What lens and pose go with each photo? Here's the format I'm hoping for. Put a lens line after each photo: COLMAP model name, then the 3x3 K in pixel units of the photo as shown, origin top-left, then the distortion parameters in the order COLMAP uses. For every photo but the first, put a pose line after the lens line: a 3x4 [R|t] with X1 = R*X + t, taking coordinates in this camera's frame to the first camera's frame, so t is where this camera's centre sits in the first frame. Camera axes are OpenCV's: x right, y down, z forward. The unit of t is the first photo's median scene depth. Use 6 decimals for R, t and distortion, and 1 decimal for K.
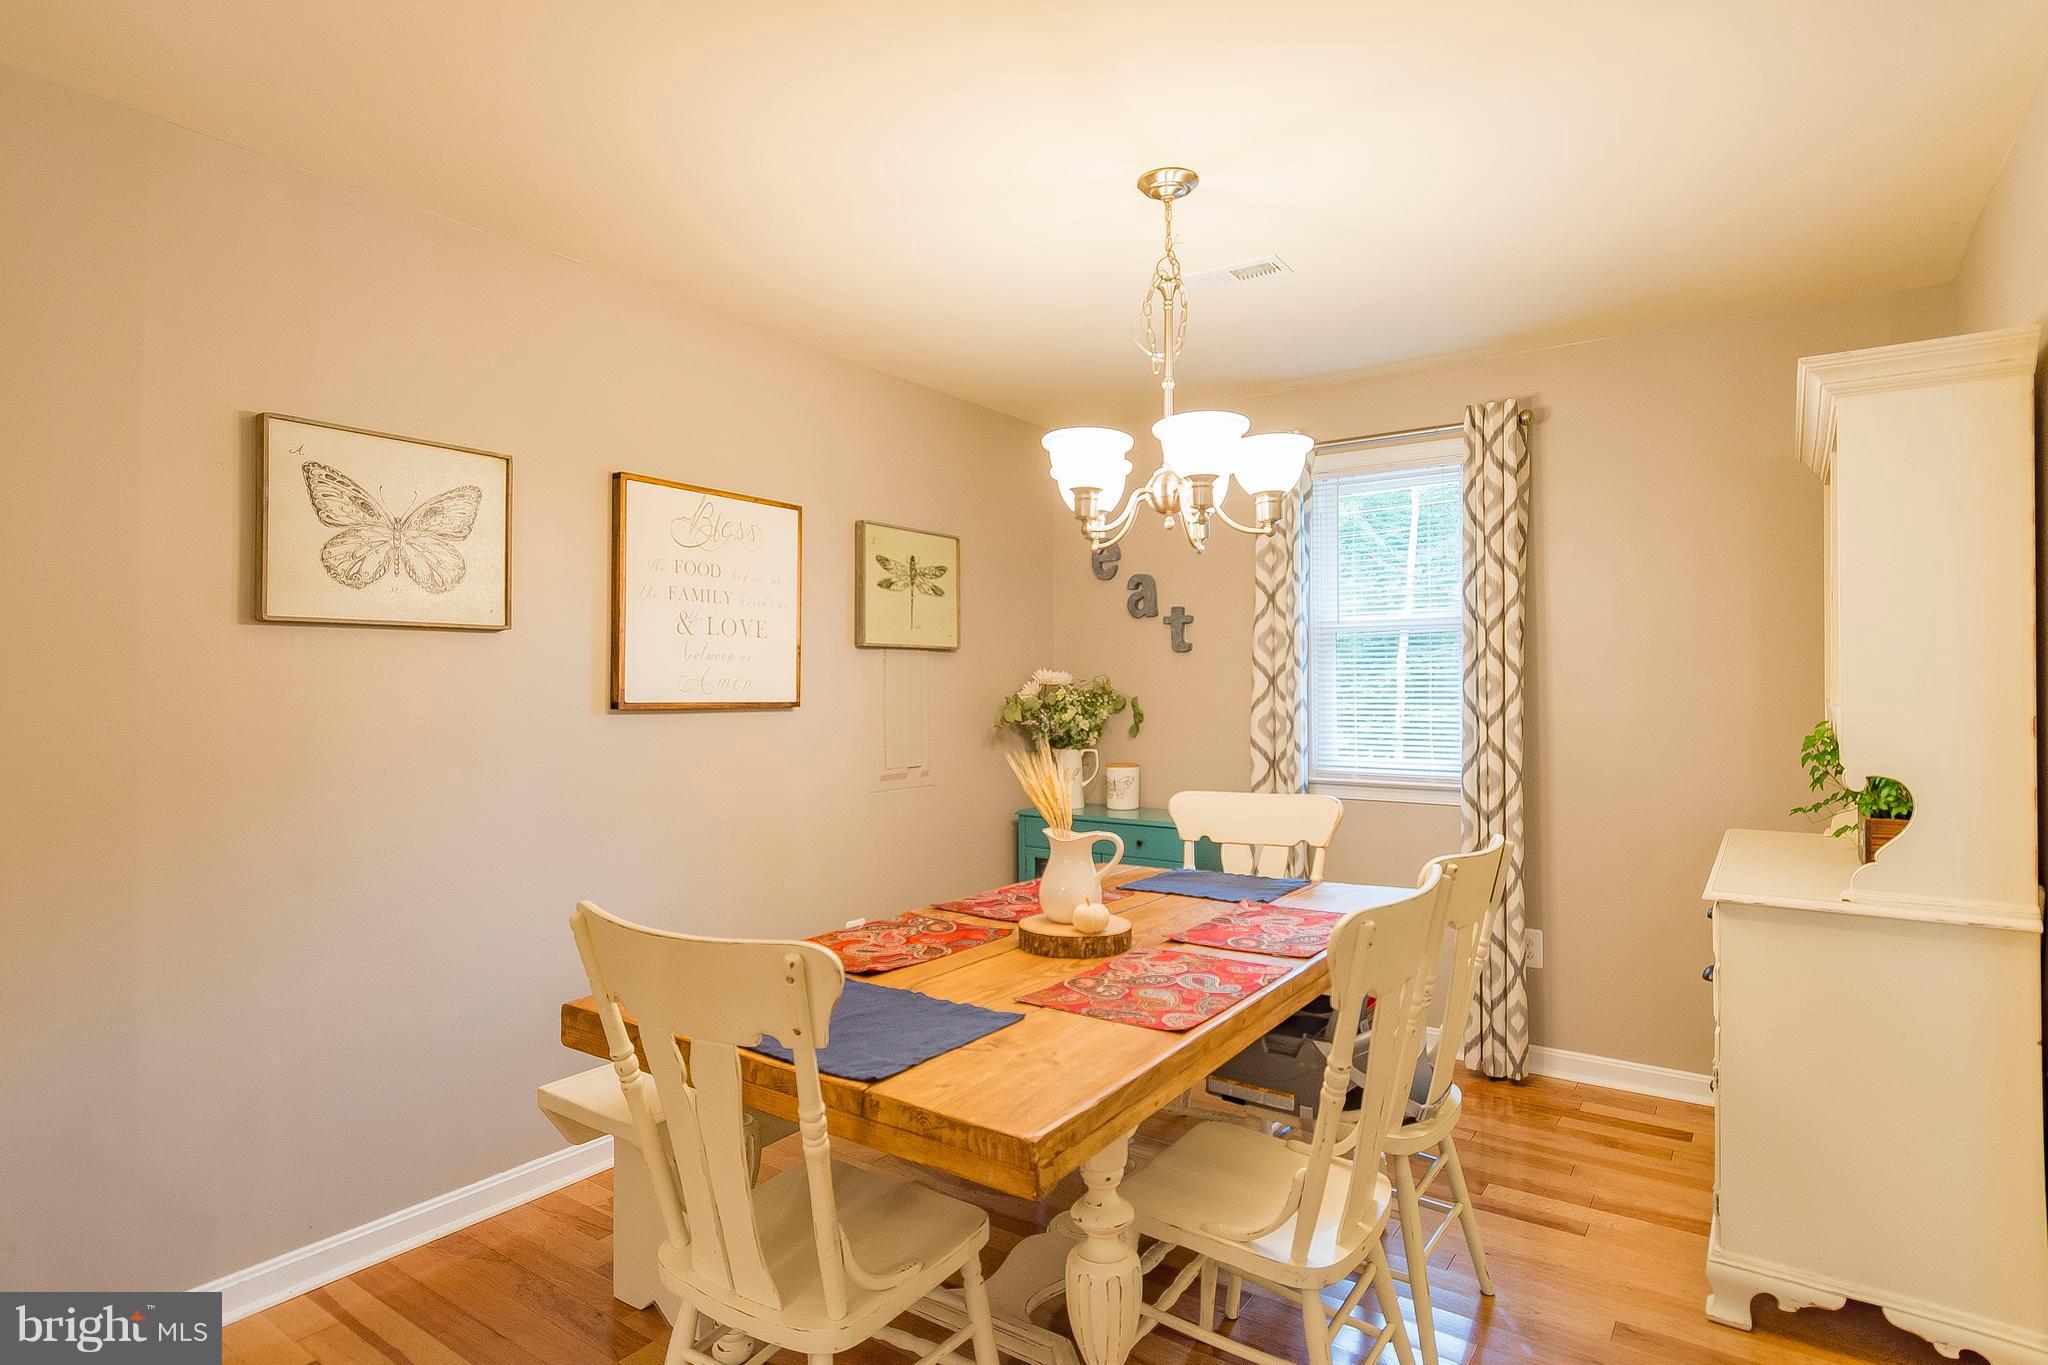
lens RADIAL K [[1123.9, 0, 1024.0], [0, 1123.9, 682.5], [0, 0, 1]] dist [0.036354, 0.000193]
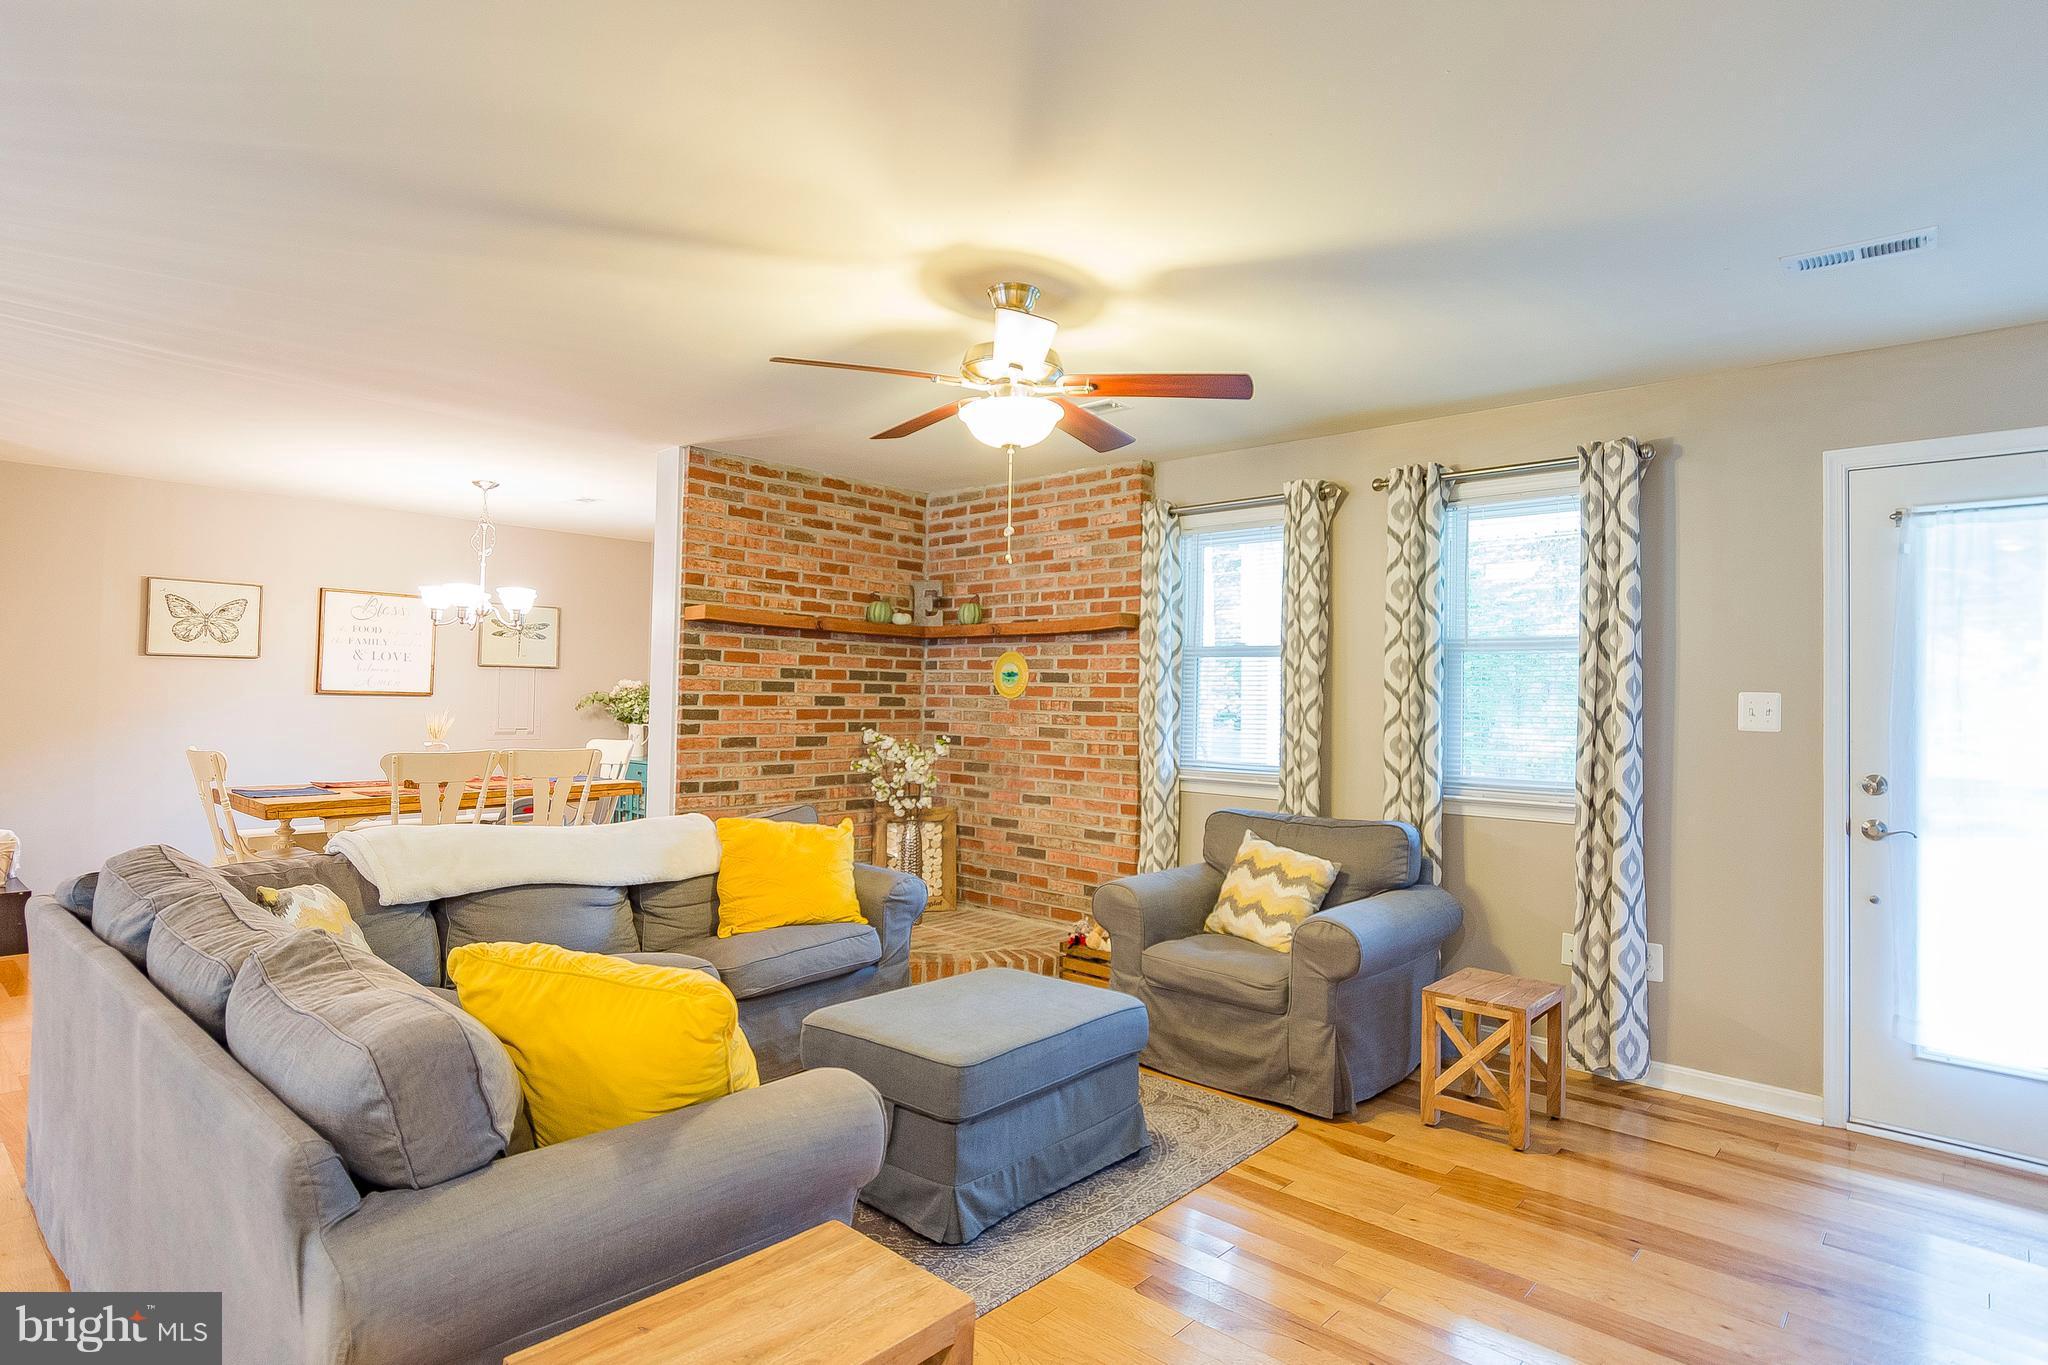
lens RADIAL K [[1058.6, 0, 1020.6], [0, 1058.6, 660.4], [0, 0, 1]] dist [0.001335, -0.000674]
pose [[0.993427, 0.018412, -0.112973, 1.451600], [-0.021078, 0.999526, -0.022447, -0.026562], [0.112506, 0.024680, 0.993344, -1.077795]]
